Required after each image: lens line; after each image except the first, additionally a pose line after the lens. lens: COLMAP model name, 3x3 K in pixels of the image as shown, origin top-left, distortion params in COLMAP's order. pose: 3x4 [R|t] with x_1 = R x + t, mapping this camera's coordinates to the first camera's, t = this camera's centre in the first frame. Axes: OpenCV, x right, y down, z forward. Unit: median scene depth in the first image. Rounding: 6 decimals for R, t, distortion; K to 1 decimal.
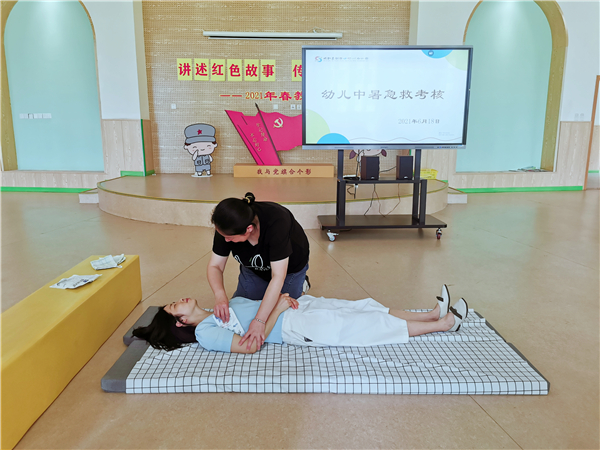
lens RADIAL K [[462.8, 0, 300.0], [0, 462.8, 225.0], [0, 0, 1]] dist [0.073277, -0.117592]
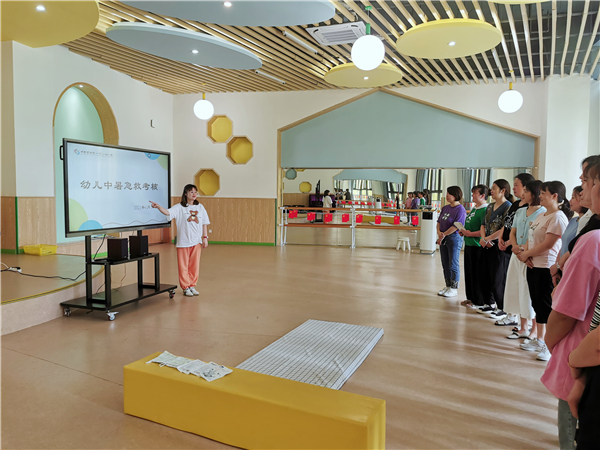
lens RADIAL K [[462.8, 0, 300.0], [0, 462.8, 225.0], [0, 0, 1]] dist [0.073277, -0.117592]
pose [[0.392616, -0.057328, 0.917914, -0.694858], [0.178173, 0.983888, -0.014761, -0.082557], [-0.902279, 0.169343, 0.396504, 0.144395]]
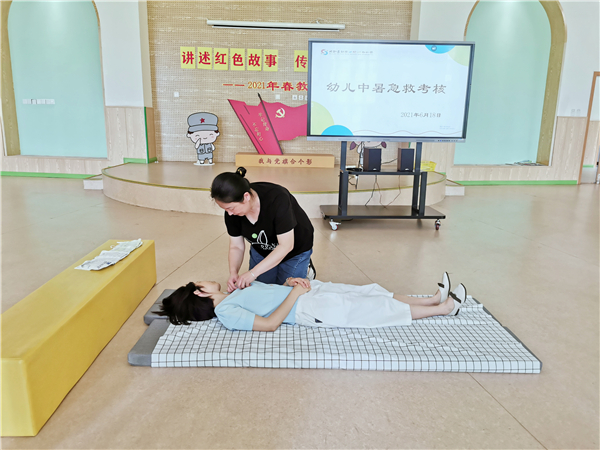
lens RADIAL K [[462.8, 0, 300.0], [0, 462.8, 225.0], [0, 0, 1]] dist [0.073277, -0.117592]
pose [[0.999812, 0.015736, 0.011313, -0.018145], [-0.015989, 0.999616, 0.022628, 0.001052], [-0.010953, -0.022805, 0.999680, -0.029209]]
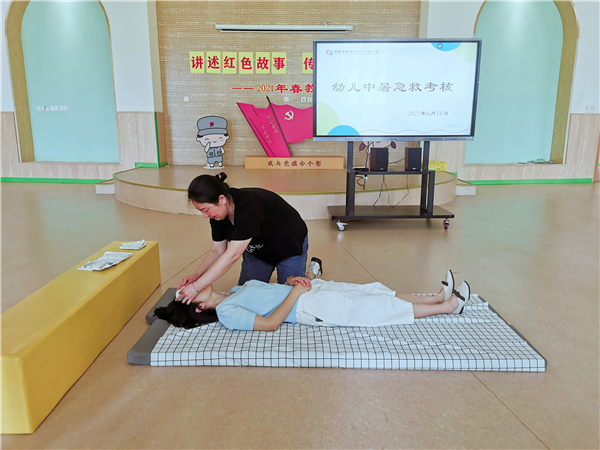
lens RADIAL K [[462.8, 0, 300.0], [0, 462.8, 225.0], [0, 0, 1]] dist [0.073277, -0.117592]
pose [[0.999793, 0.004158, -0.019922, -0.002483], [-0.003849, 0.999873, 0.015497, 0.006252], [0.019984, -0.015417, 0.999681, -0.026902]]
